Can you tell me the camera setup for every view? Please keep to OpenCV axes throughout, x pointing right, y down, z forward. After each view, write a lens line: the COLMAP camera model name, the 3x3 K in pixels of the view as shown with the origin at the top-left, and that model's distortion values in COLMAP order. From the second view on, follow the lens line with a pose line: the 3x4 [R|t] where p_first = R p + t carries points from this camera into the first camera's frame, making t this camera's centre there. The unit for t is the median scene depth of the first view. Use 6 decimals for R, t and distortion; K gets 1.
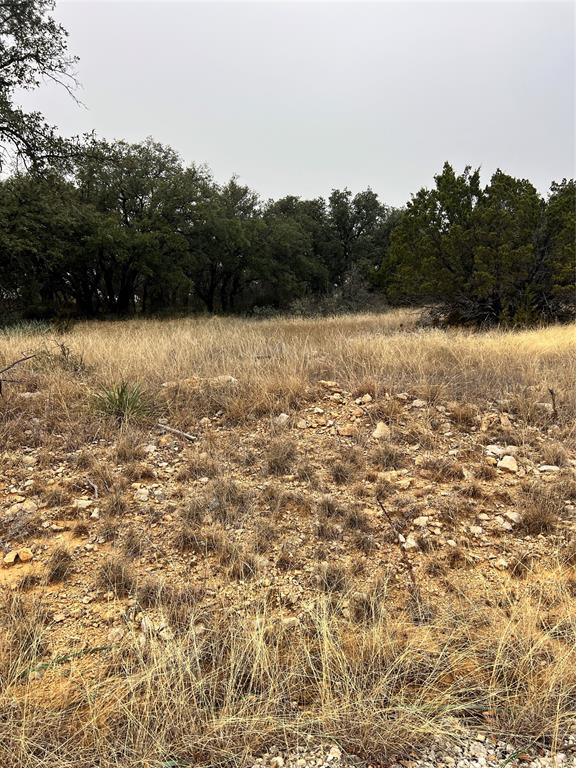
lens RADIAL K [[573.6, 0, 289.7], [0, 573.6, 391.6], [0, 0, 1]] dist [0.058559, -0.072369]
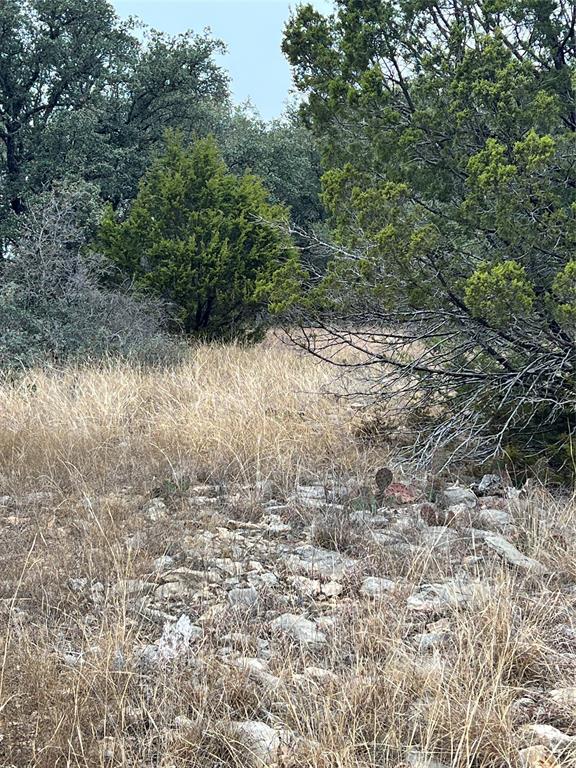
lens RADIAL K [[1393.7, 0, 284.2], [0, 1393.7, 391.9], [0, 0, 1]] dist [0.156595, 0.000000]
pose [[0.952799, 0.016486, 0.303152, 0.042129], [0.012232, 0.995629, -0.092589, -0.196832], [-0.303354, 0.091927, 0.948433, 1.112950]]
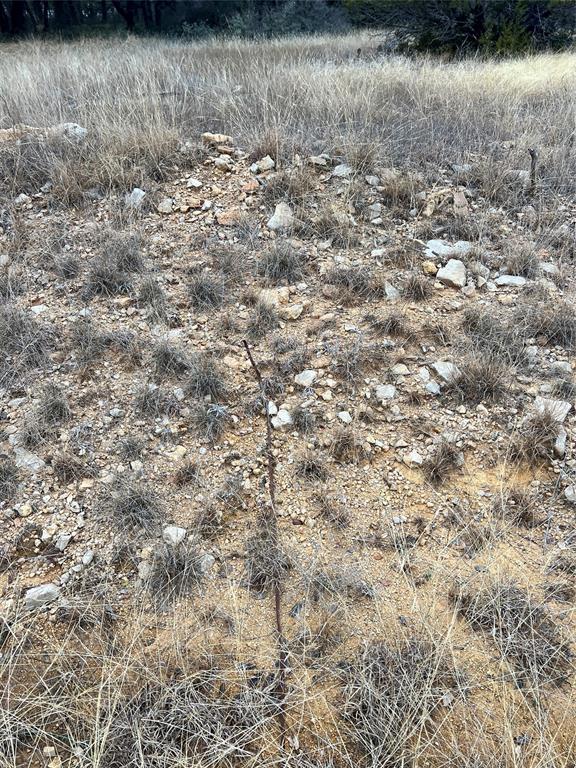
lens RADIAL K [[573.6, 0, 284.4], [0, 573.6, 389.1], [0, 0, 1]] dist [0.058559, -0.072369]
pose [[0.998176, -0.019911, 0.056988, 0.073162], [-0.004383, 0.917644, 0.397380, -0.009734], [-0.060207, -0.396905, 0.915883, 0.176976]]
